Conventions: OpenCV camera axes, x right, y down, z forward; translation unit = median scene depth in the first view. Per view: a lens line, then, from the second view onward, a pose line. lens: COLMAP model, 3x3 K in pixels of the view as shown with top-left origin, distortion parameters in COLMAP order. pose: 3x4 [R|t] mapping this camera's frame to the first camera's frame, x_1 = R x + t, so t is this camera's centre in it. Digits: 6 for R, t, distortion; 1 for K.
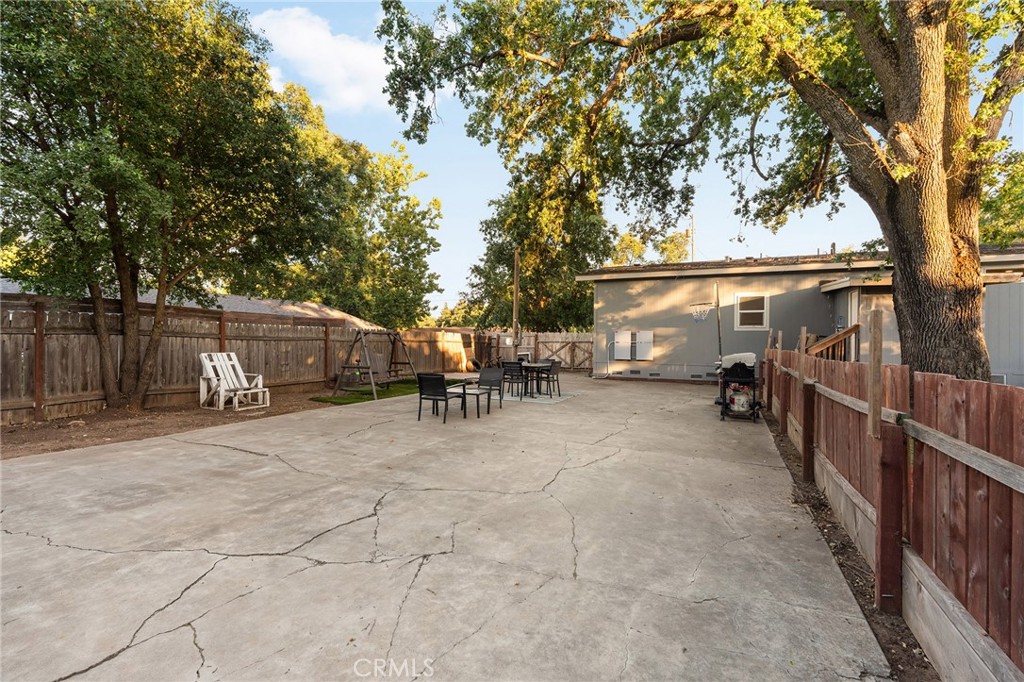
lens RADIAL K [[444.5, 0, 557.3], [0, 444.5, 342.5], [0, 0, 1]] dist [-0.005634, 0.000110]
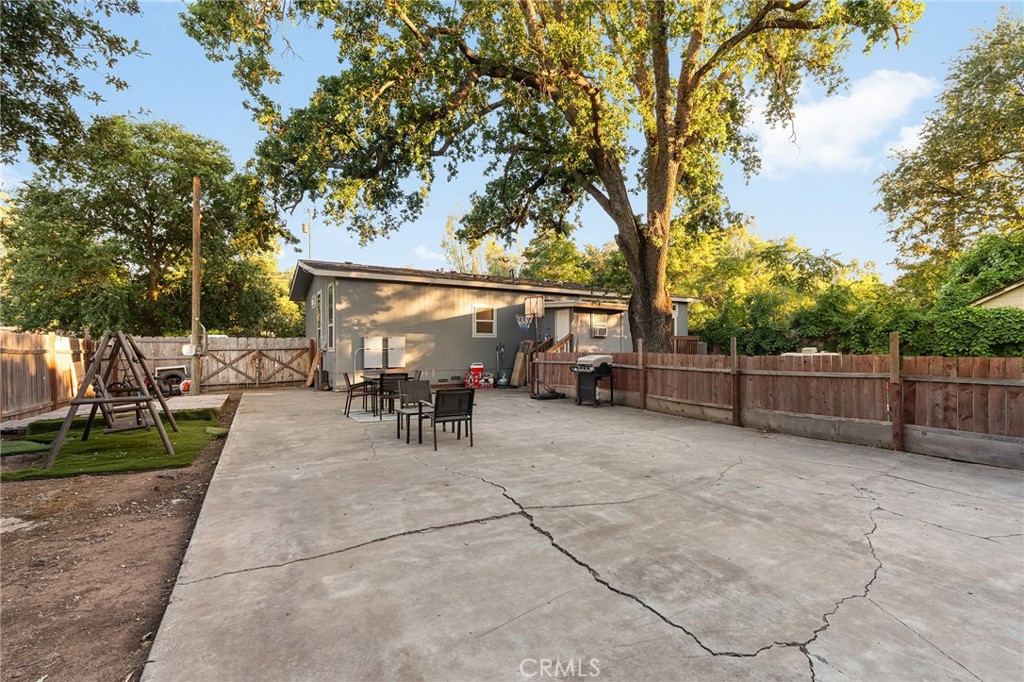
lens RADIAL K [[444.5, 0, 557.3], [0, 444.5, 342.5], [0, 0, 1]] dist [-0.005634, 0.000110]
pose [[0.581409, -0.000191, 0.813611, -0.404276], [0.010991, 0.999911, -0.007619, -0.002593], [-0.813537, 0.013372, 0.581359, 0.183493]]
